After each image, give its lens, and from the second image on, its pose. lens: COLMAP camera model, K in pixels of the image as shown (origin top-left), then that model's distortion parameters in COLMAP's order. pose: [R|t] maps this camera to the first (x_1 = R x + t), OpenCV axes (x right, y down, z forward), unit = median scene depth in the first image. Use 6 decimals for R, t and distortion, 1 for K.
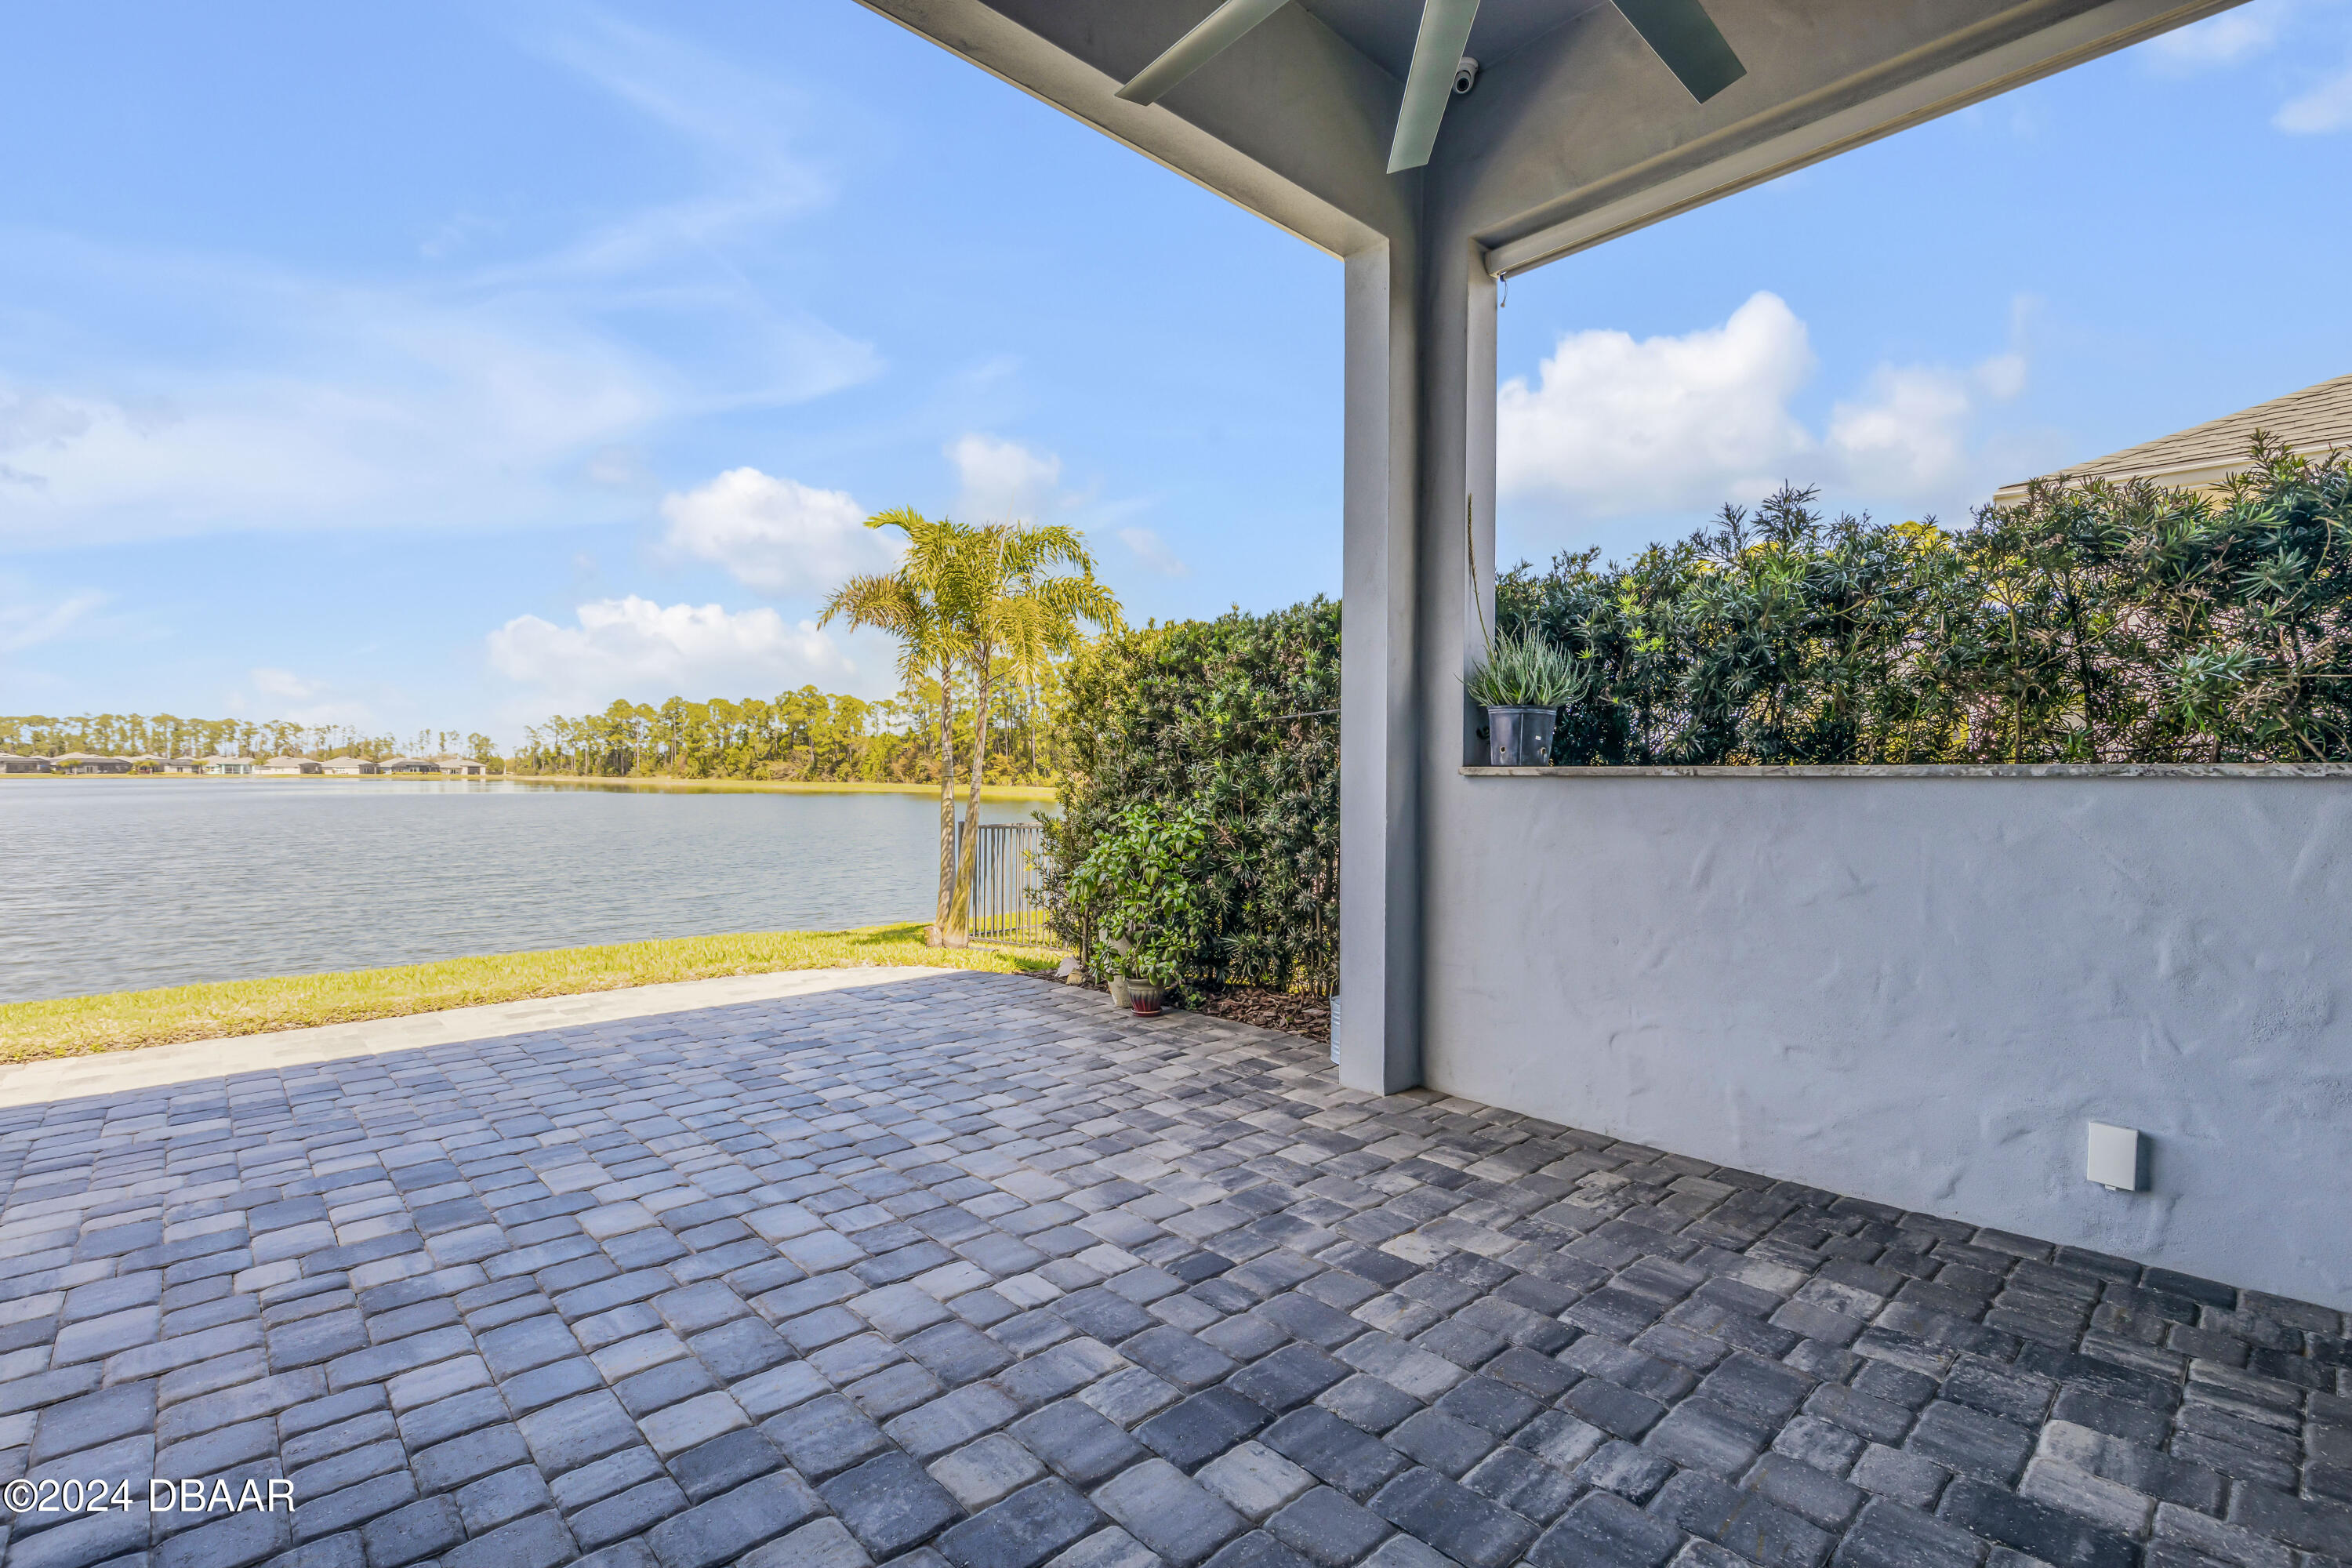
lens RADIAL K [[1062.3, 0, 1175.0], [0, 1062.3, 779.6], [0, 0, 1]] dist [0.008509, -0.003285]
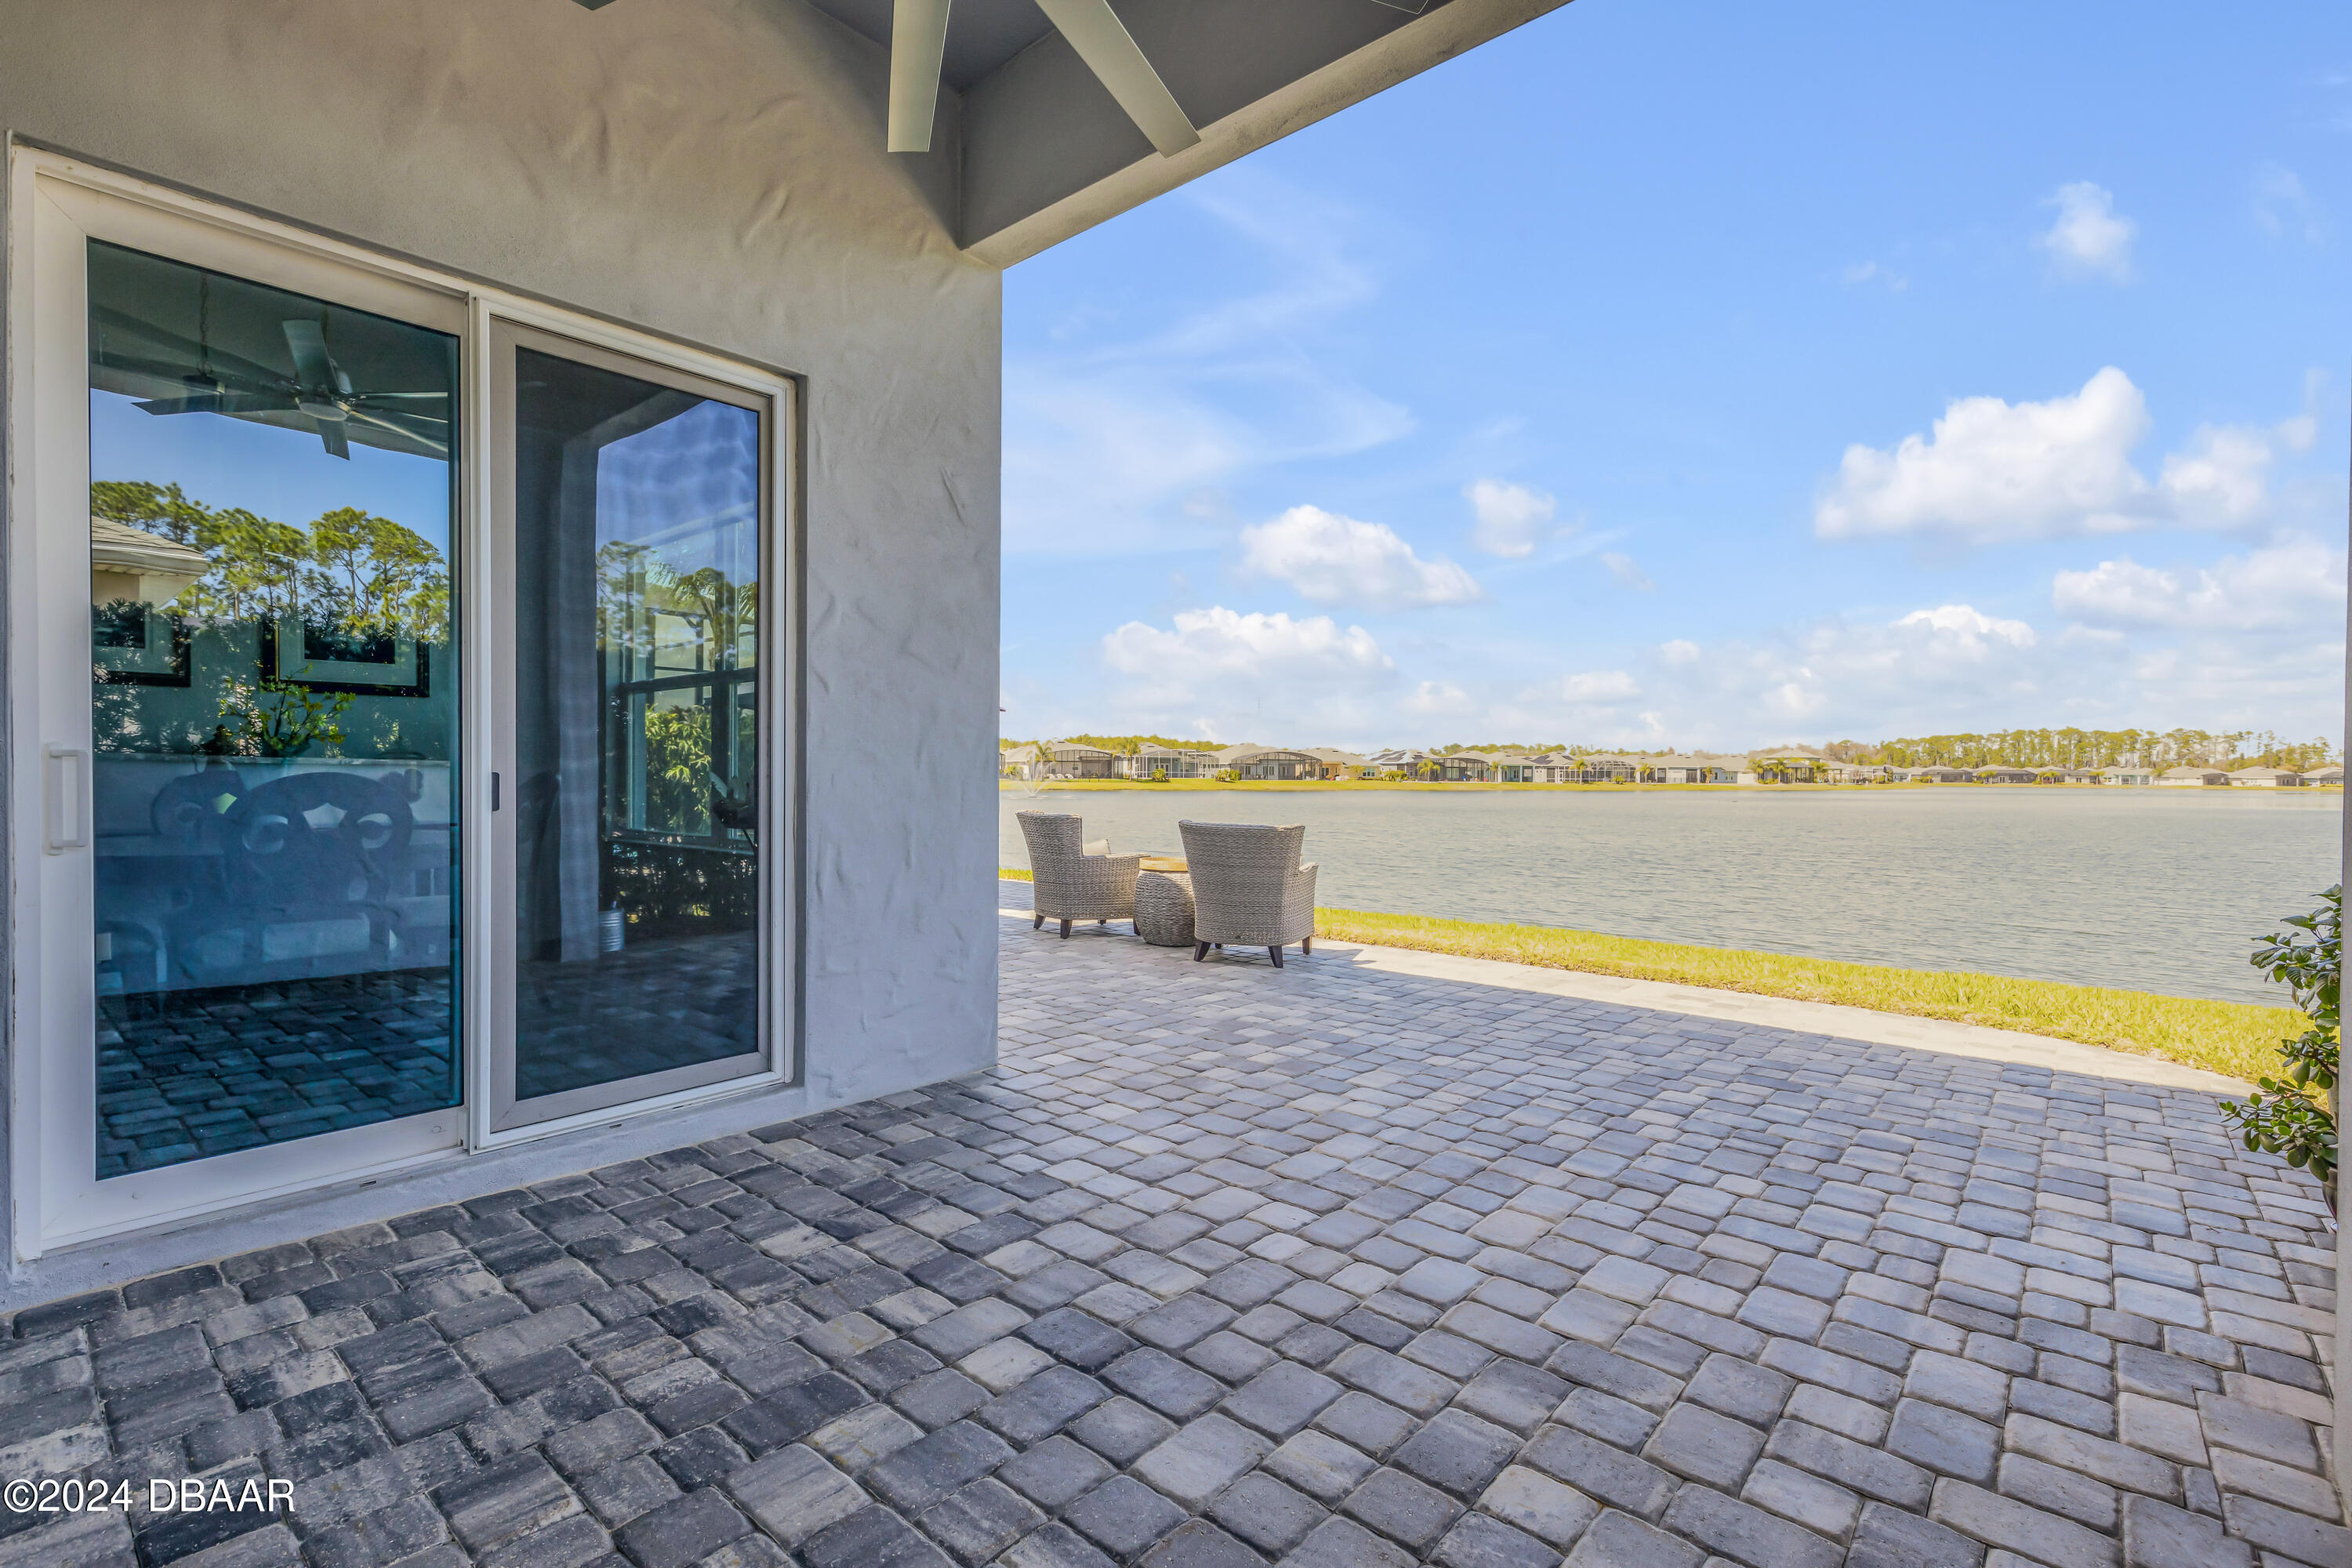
lens RADIAL K [[1062.3, 0, 1175.0], [0, 1062.3, 779.6], [0, 0, 1]] dist [0.008509, -0.003285]
pose [[0.108562, 0.003422, -0.994084, 0.683594], [-0.013488, 0.999907, 0.001969, -0.000400], [0.993998, 0.013195, 0.108598, 0.564055]]
